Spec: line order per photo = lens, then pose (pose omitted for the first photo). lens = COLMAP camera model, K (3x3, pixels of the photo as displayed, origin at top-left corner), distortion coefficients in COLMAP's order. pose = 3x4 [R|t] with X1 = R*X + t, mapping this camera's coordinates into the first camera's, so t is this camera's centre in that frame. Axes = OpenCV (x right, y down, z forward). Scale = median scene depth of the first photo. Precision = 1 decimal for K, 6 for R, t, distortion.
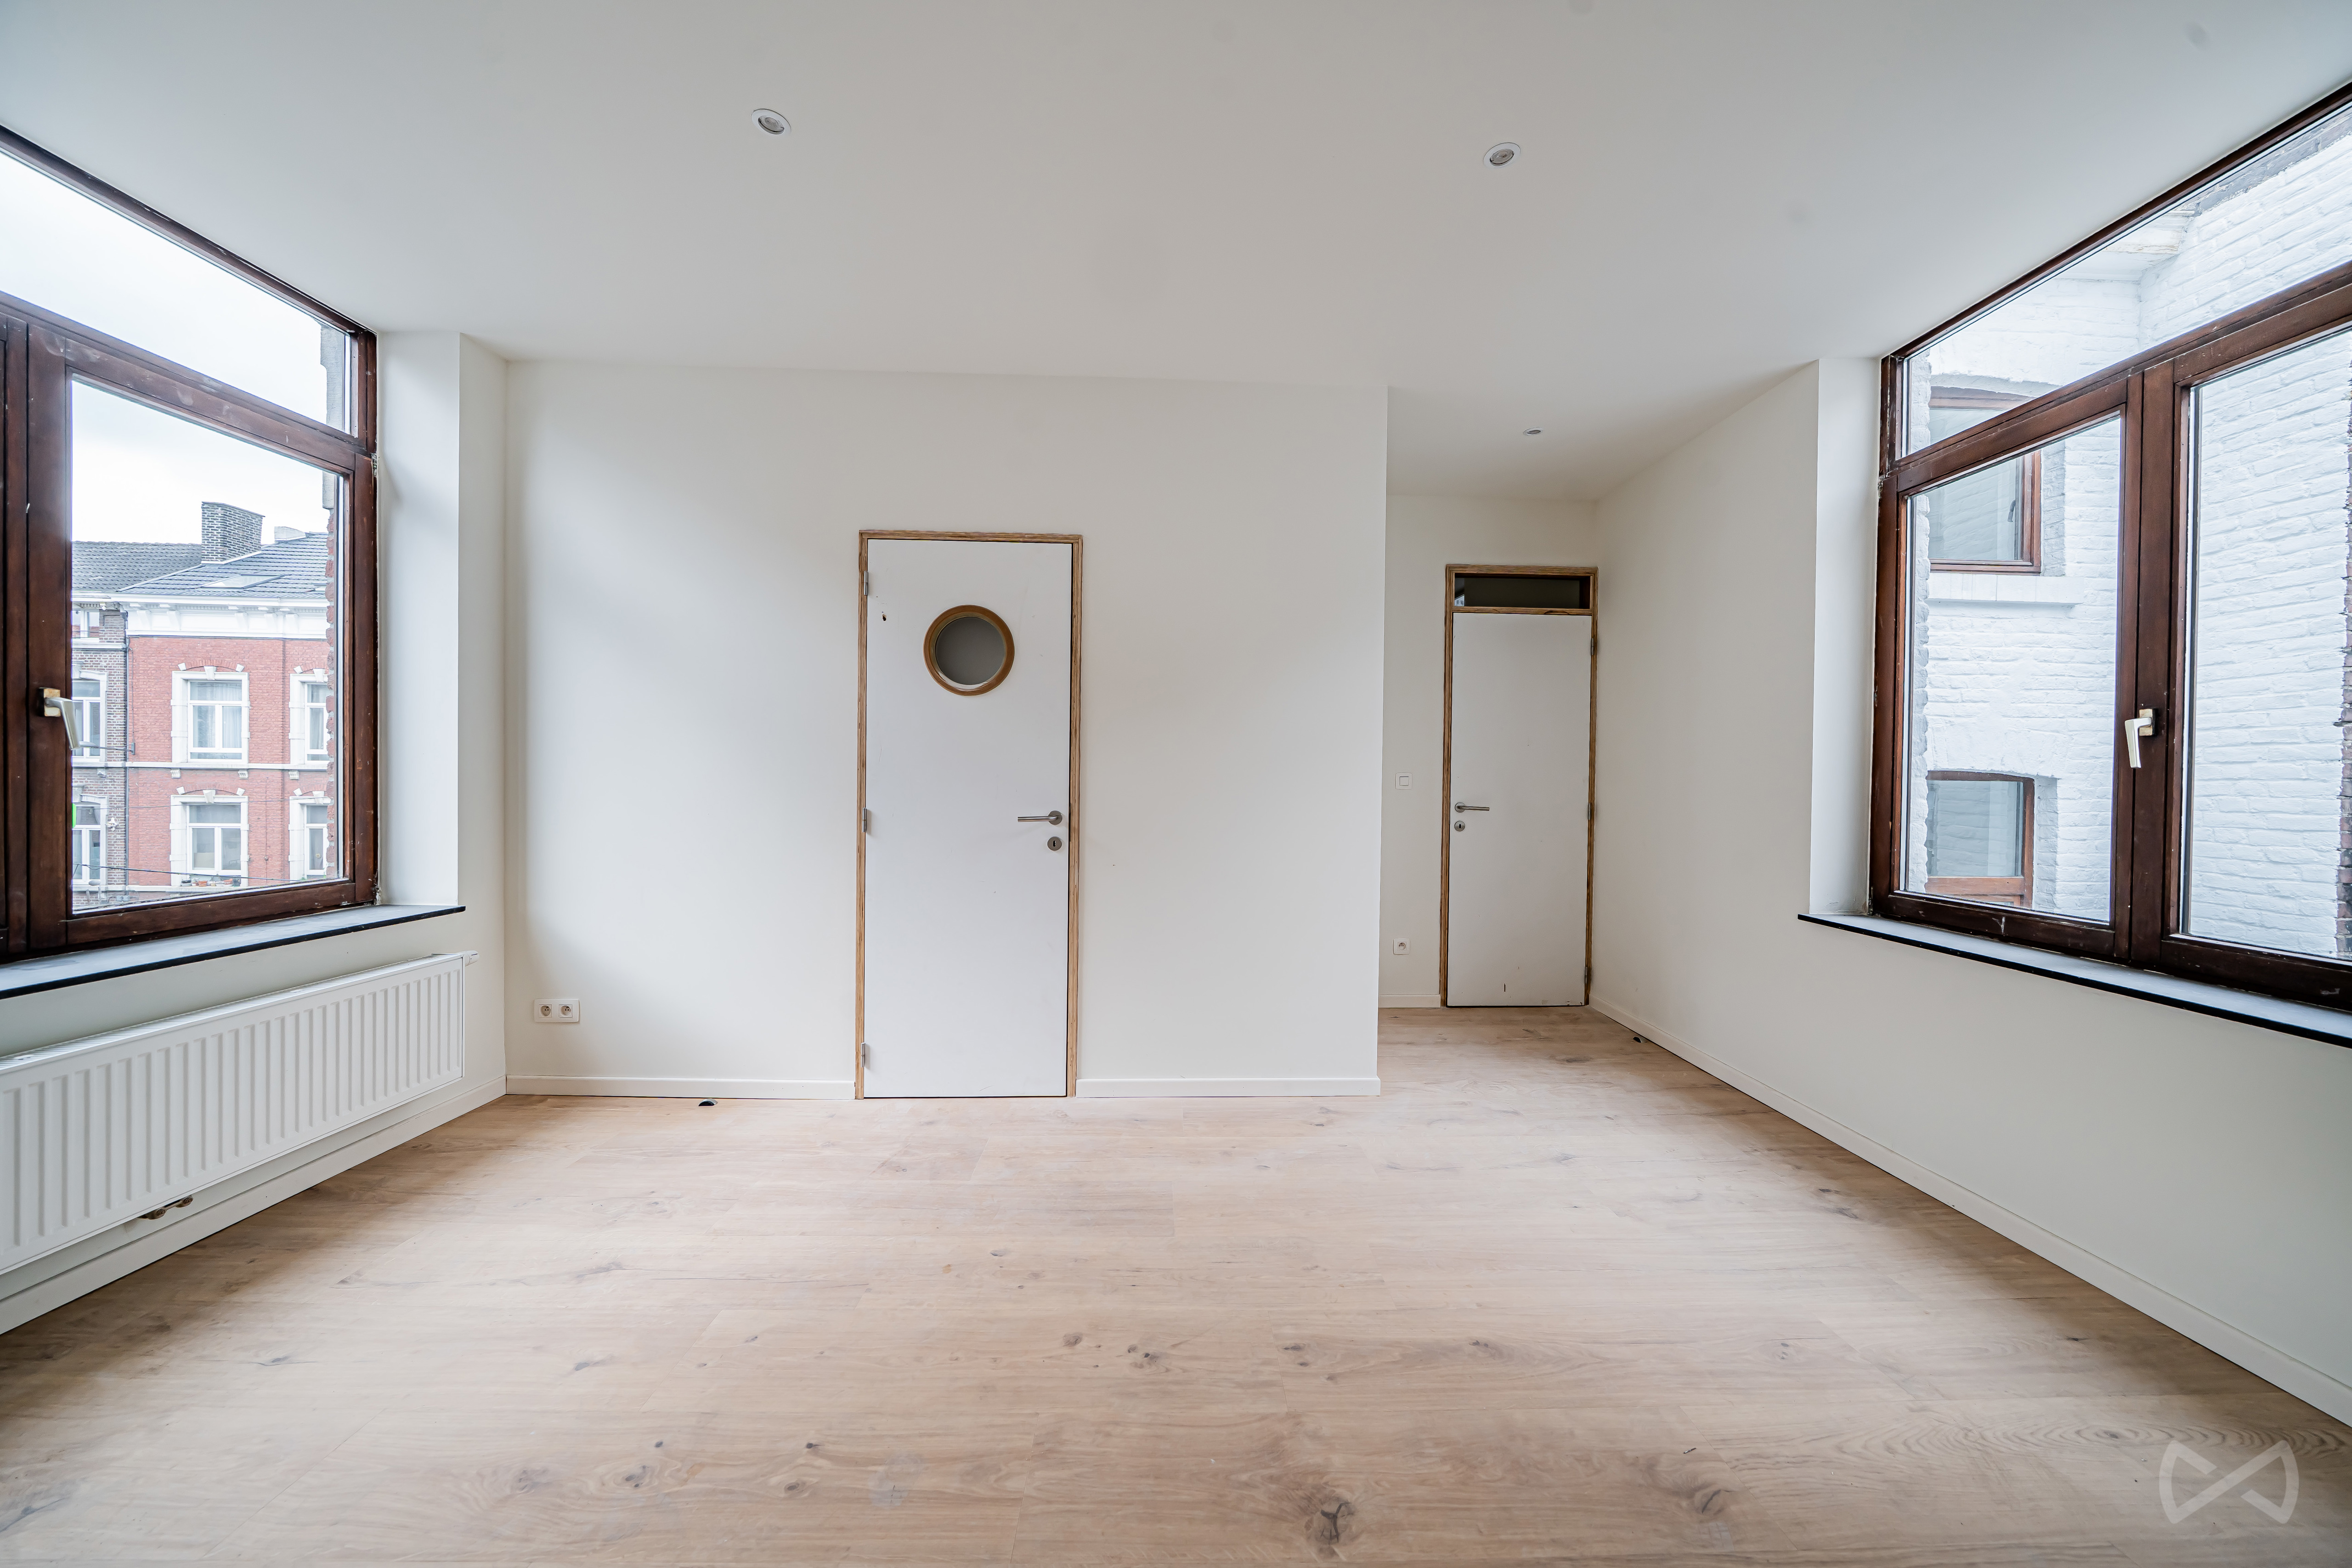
lens RADIAL K [[808.5, 0, 1163.8], [0, 808.5, 780.0], [0, 0, 1]] dist [-0.000015, -0.000144]
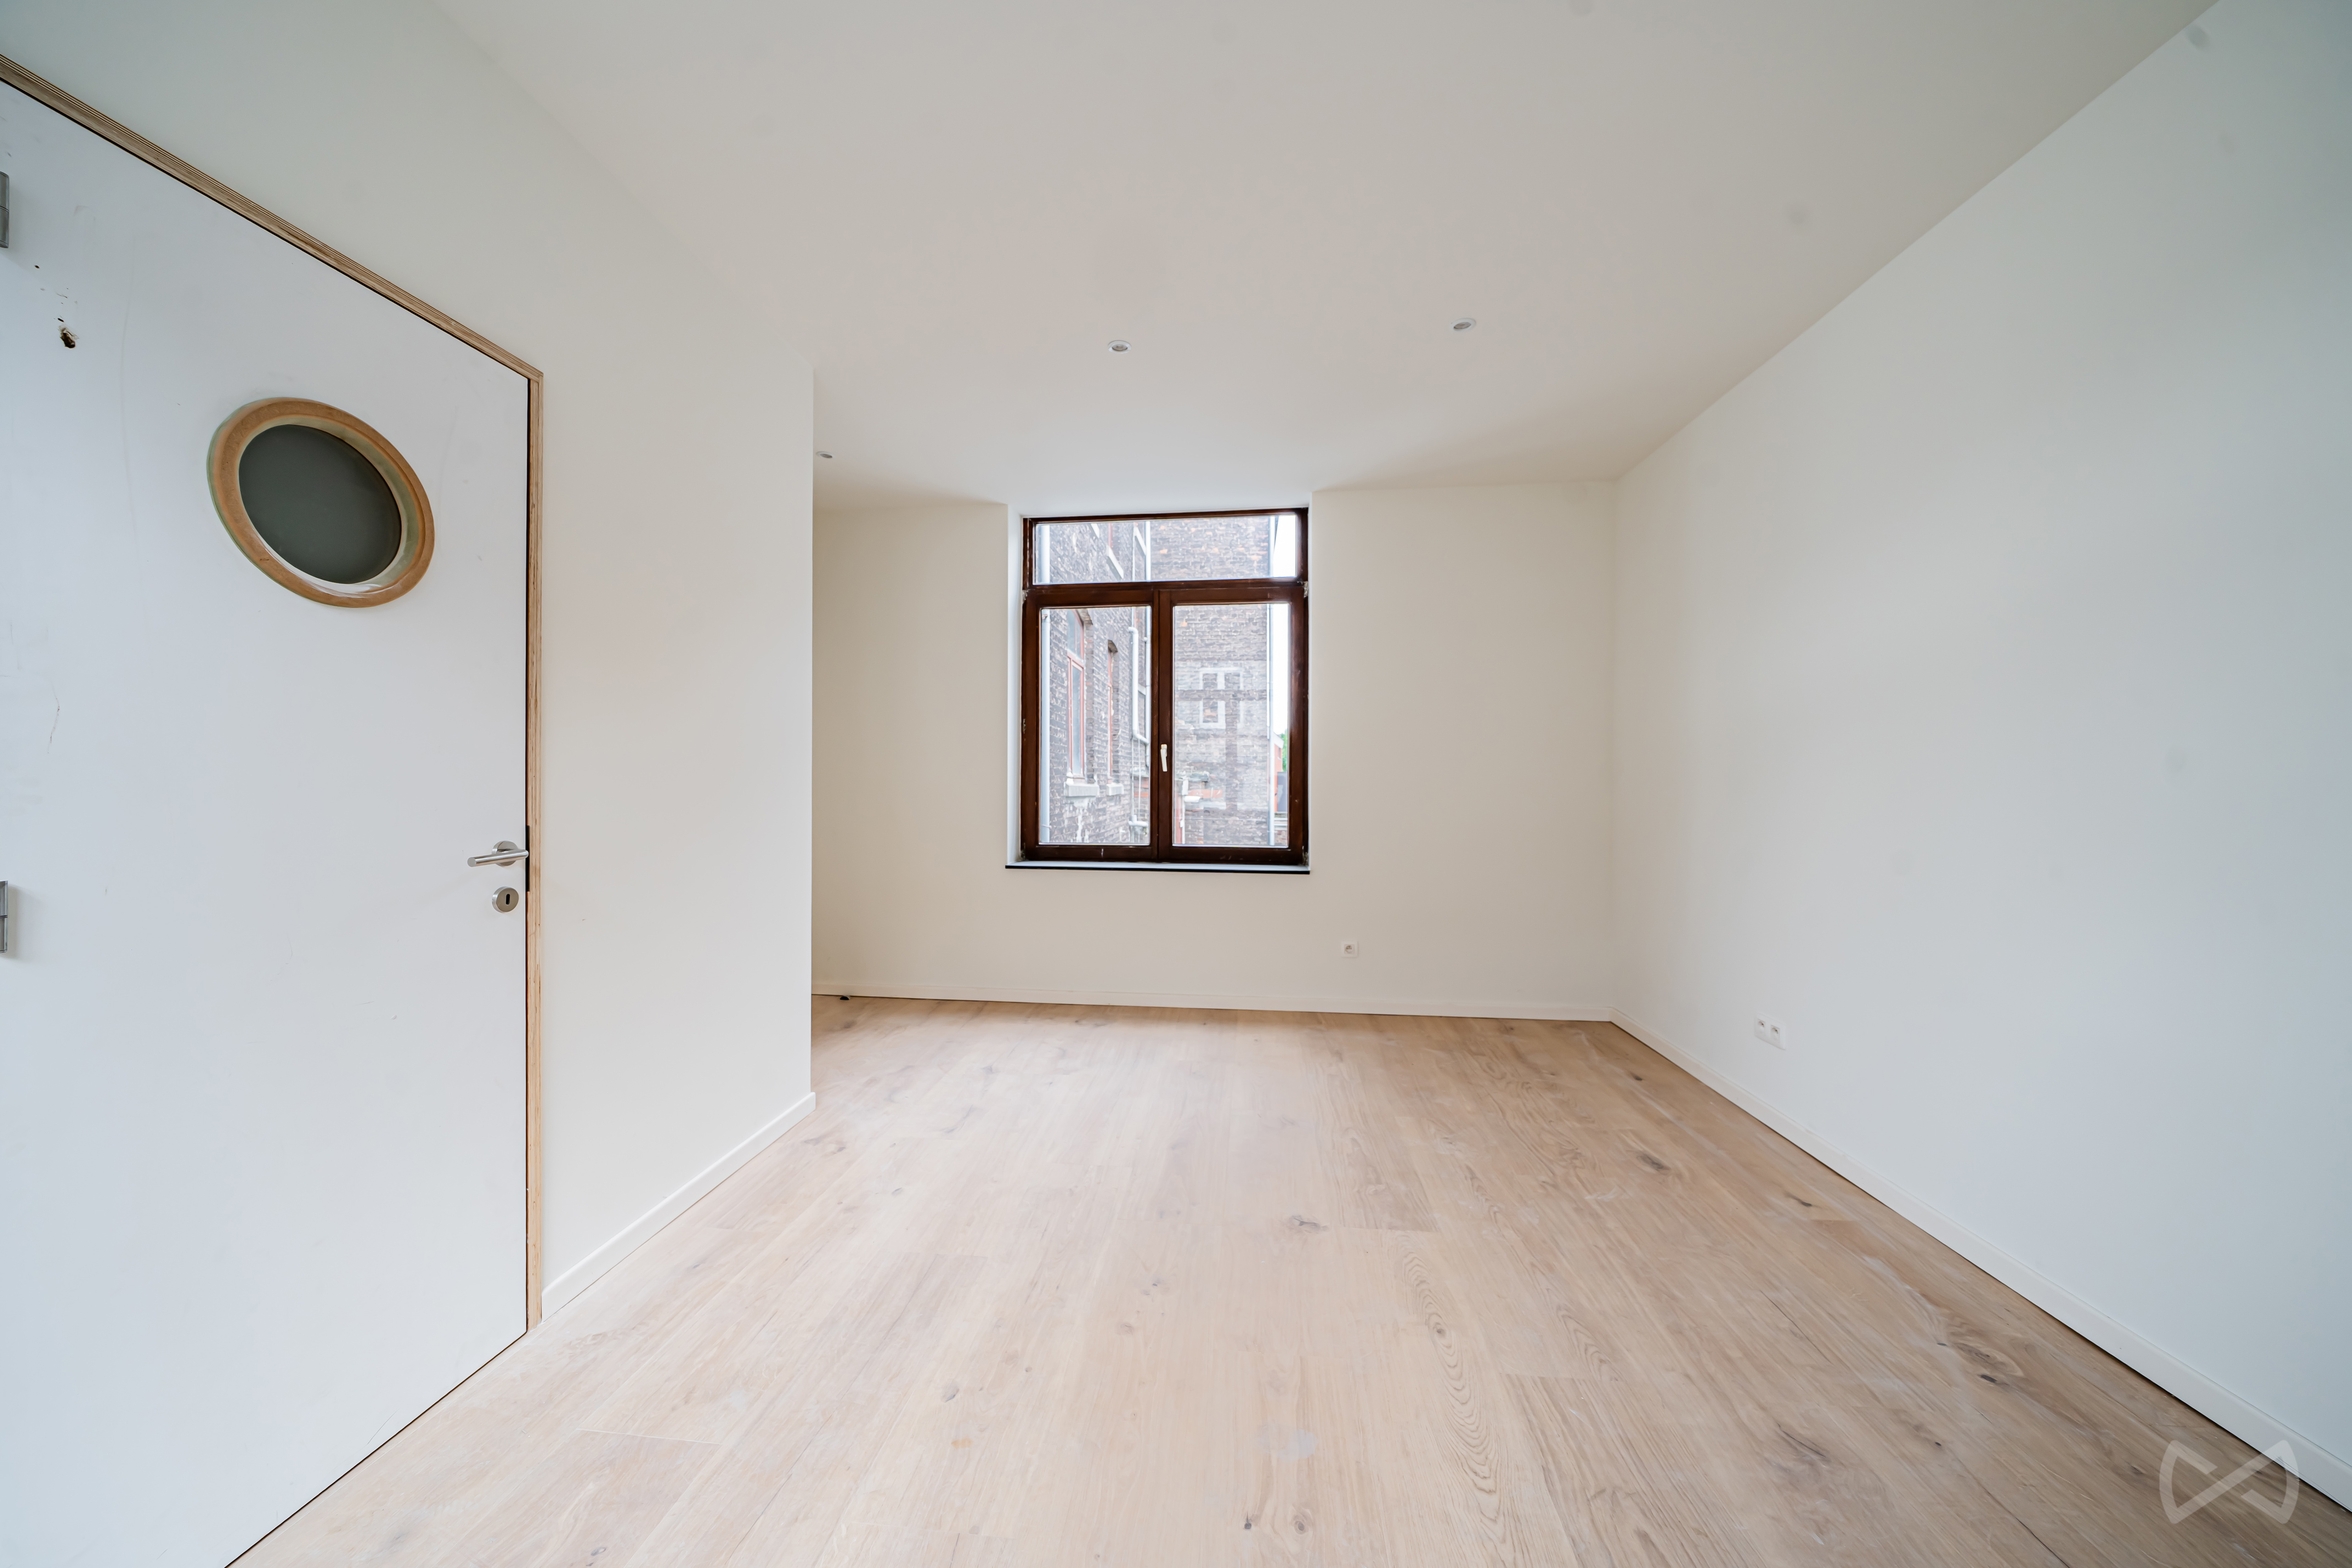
lens RADIAL K [[808.5, 0, 1180.0], [0, 808.5, 783.1], [0, 0, 1]] dist [-0.000015, -0.000144]
pose [[0.104448, -0.014554, 0.994424, -0.730659], [0.007470, 0.999876, 0.013849, -0.008147], [-0.994502, 0.005981, 0.104544, 0.537434]]
